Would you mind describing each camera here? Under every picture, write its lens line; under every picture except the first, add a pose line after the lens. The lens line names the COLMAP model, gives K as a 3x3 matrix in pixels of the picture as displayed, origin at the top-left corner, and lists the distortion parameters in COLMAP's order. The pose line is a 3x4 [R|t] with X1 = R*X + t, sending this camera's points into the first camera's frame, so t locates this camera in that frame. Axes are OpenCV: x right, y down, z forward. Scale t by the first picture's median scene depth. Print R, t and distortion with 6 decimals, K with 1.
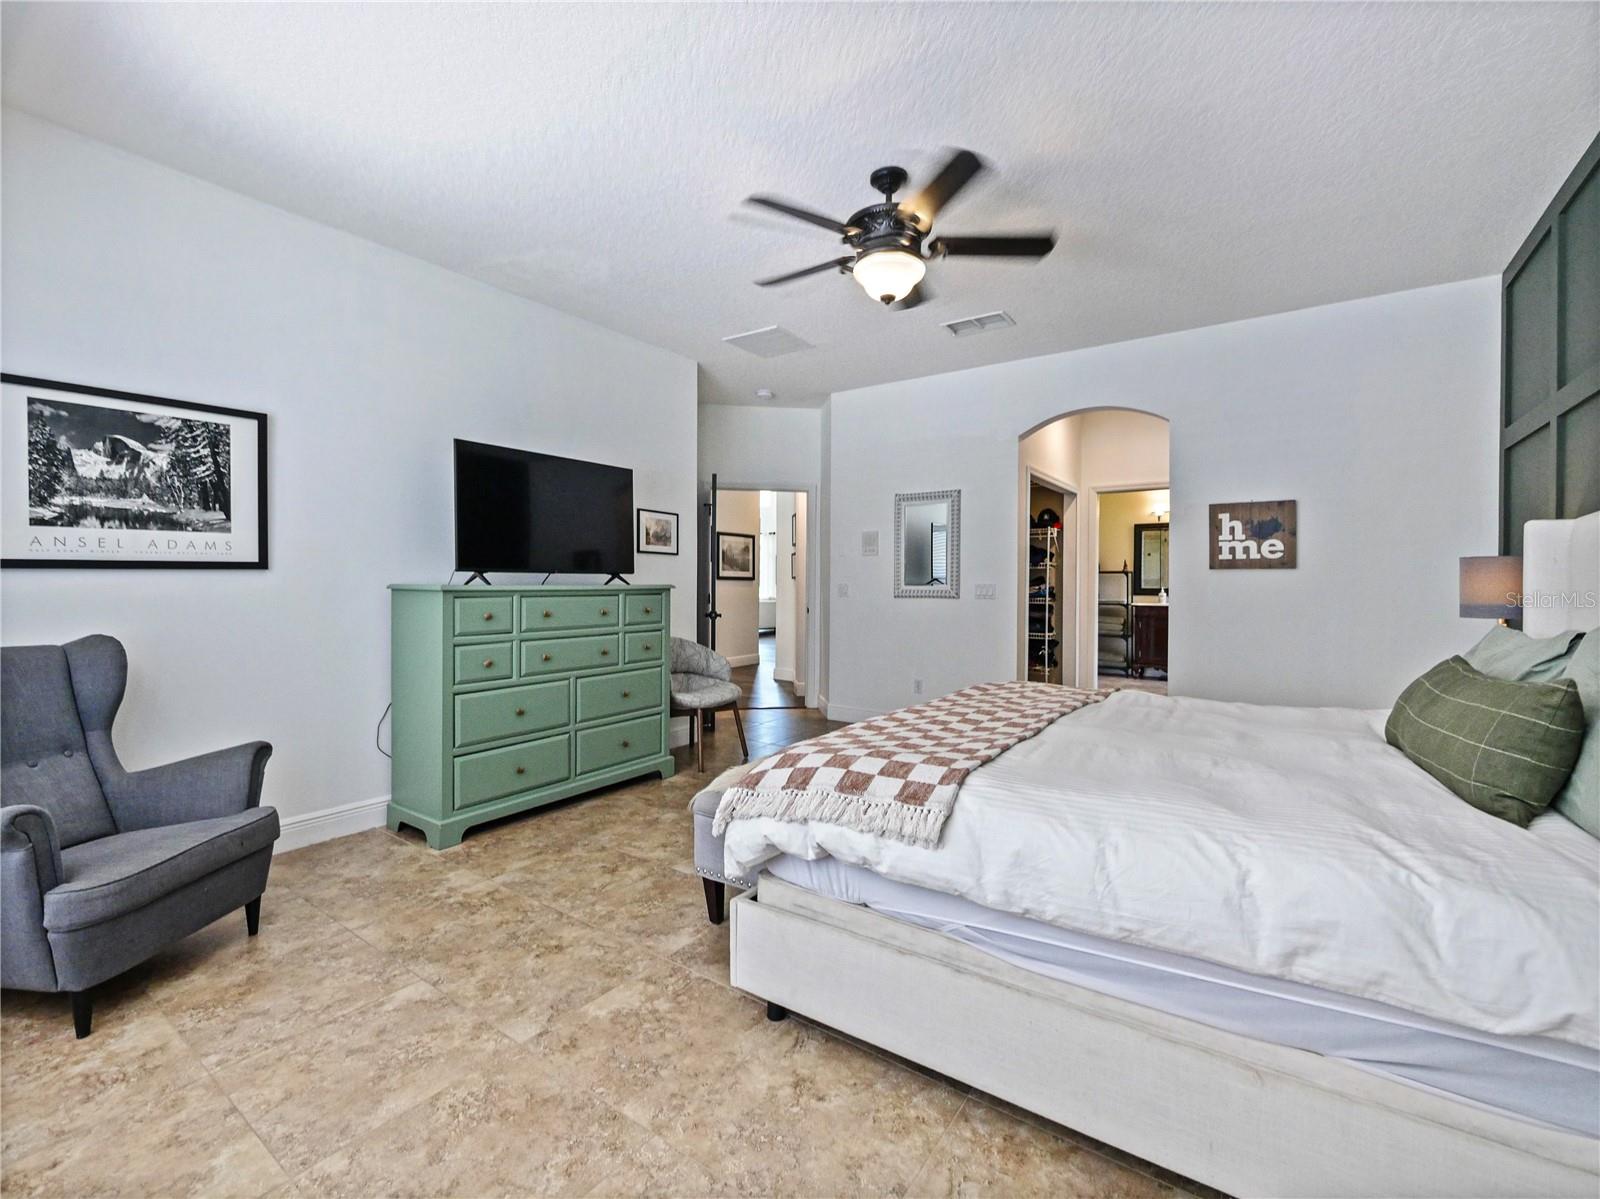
lens RADIAL K [[690.5, 0, 794.6], [0, 690.5, 589.2], [0, 0, 1]] dist [-0.002619, -0.000214]
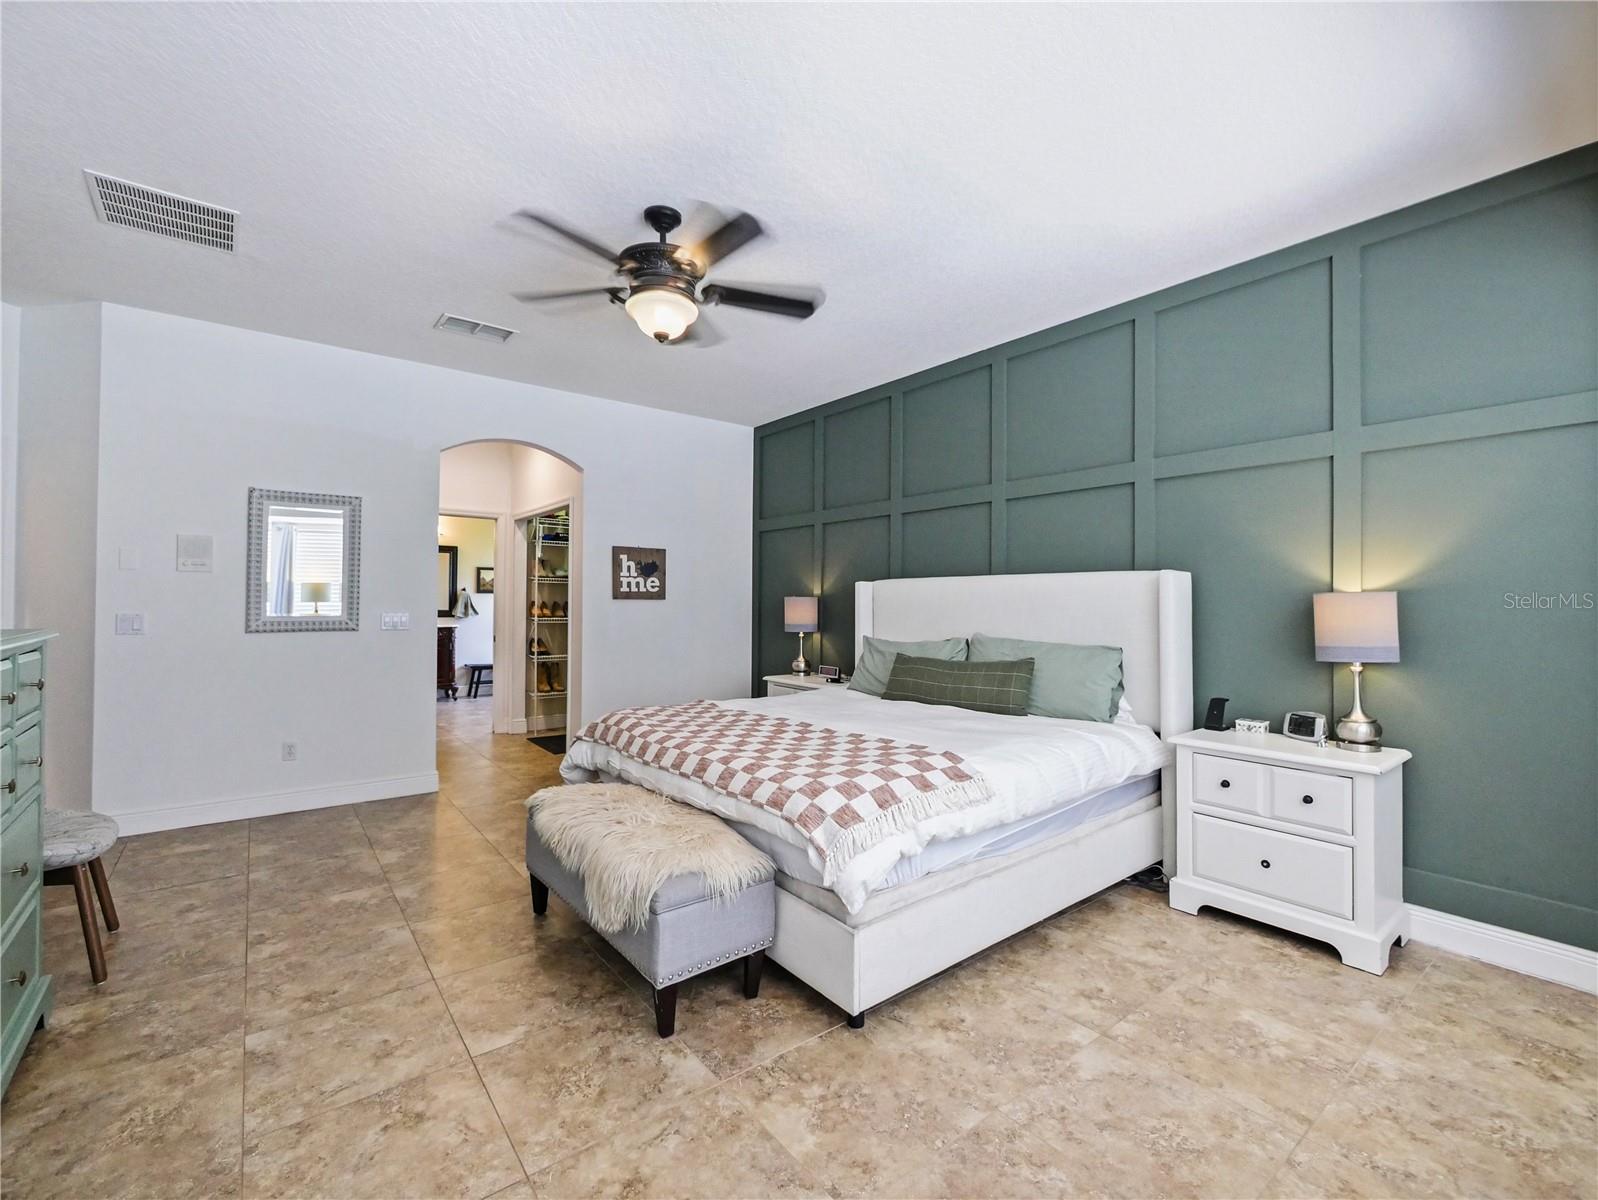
lens RADIAL K [[701.6, 0, 796.1], [0, 701.6, 605.8], [0, 0, 1]] dist [-0.004333, -0.000552]
pose [[0.285676, -0.004971, 0.958313, -0.779694], [0.003301, 0.999986, 0.004203, -0.034444], [-0.958321, 0.001962, 0.285688, 0.540256]]
